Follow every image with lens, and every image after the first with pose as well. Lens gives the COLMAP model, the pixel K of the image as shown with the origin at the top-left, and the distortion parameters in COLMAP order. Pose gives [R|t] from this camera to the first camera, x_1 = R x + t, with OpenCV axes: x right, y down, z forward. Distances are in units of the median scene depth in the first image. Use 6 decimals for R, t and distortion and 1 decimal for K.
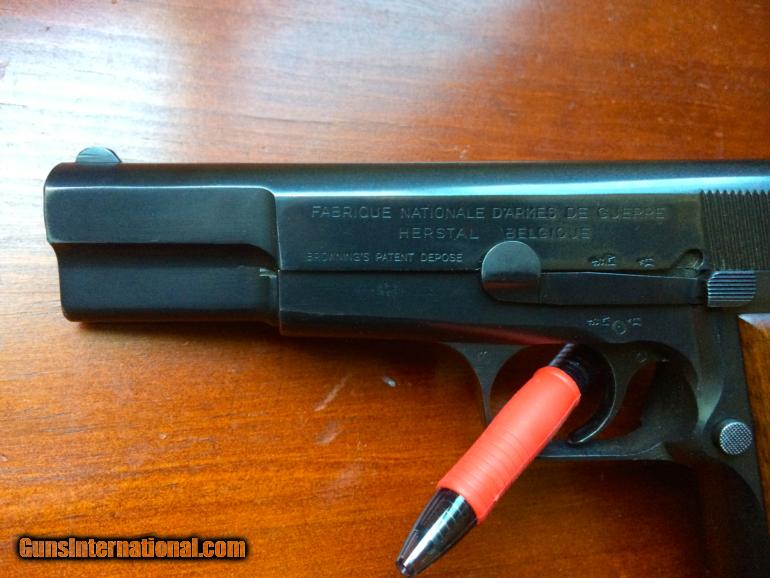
lens RADIAL K [[705.1, 0, 385.0], [0, 705.1, 289.0], [0, 0, 1]] dist [0.108678, -0.237301]
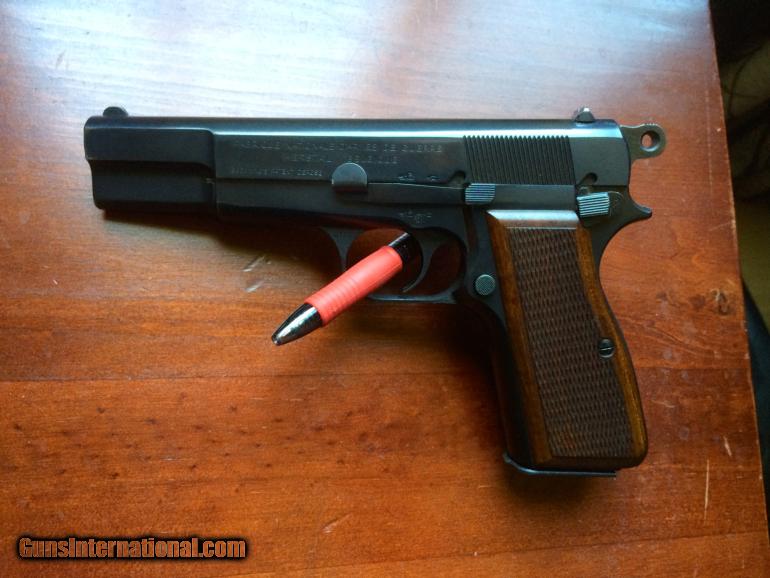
lens RADIAL K [[705.1, 0, 385.0], [0, 705.1, 289.0], [0, 0, 1]] dist [0.108678, -0.237301]
pose [[0.998217, 0.027817, -0.052820, 0.337104], [-0.027060, 0.999521, 0.014997, 0.195318], [0.053212, -0.013541, 0.998491, -0.660114]]
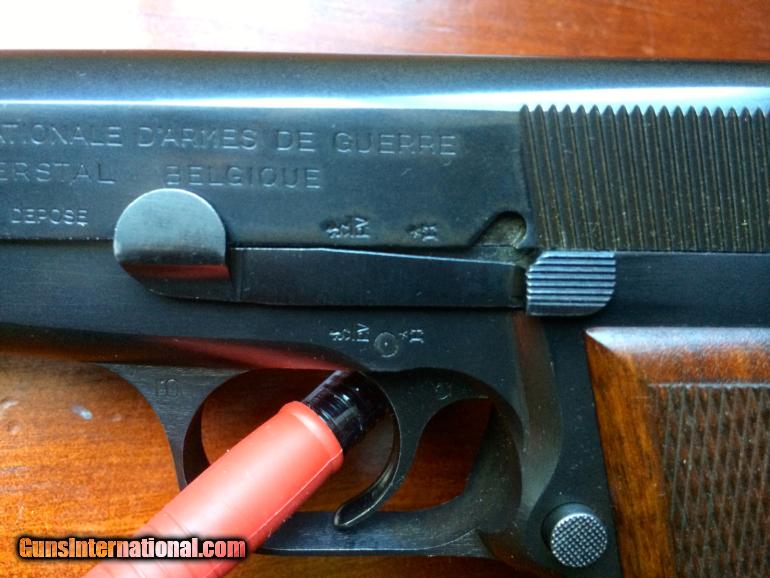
lens RADIAL K [[737.2, 0, 385.0], [0, 737.2, 289.0], [0, 0, 1]] dist [0.008144, -0.000426]
pose [[0.999709, 0.023505, -0.005489, 0.325464], [-0.023230, 0.998684, 0.045722, -0.018436], [0.006556, -0.045582, 0.998939, 0.398154]]
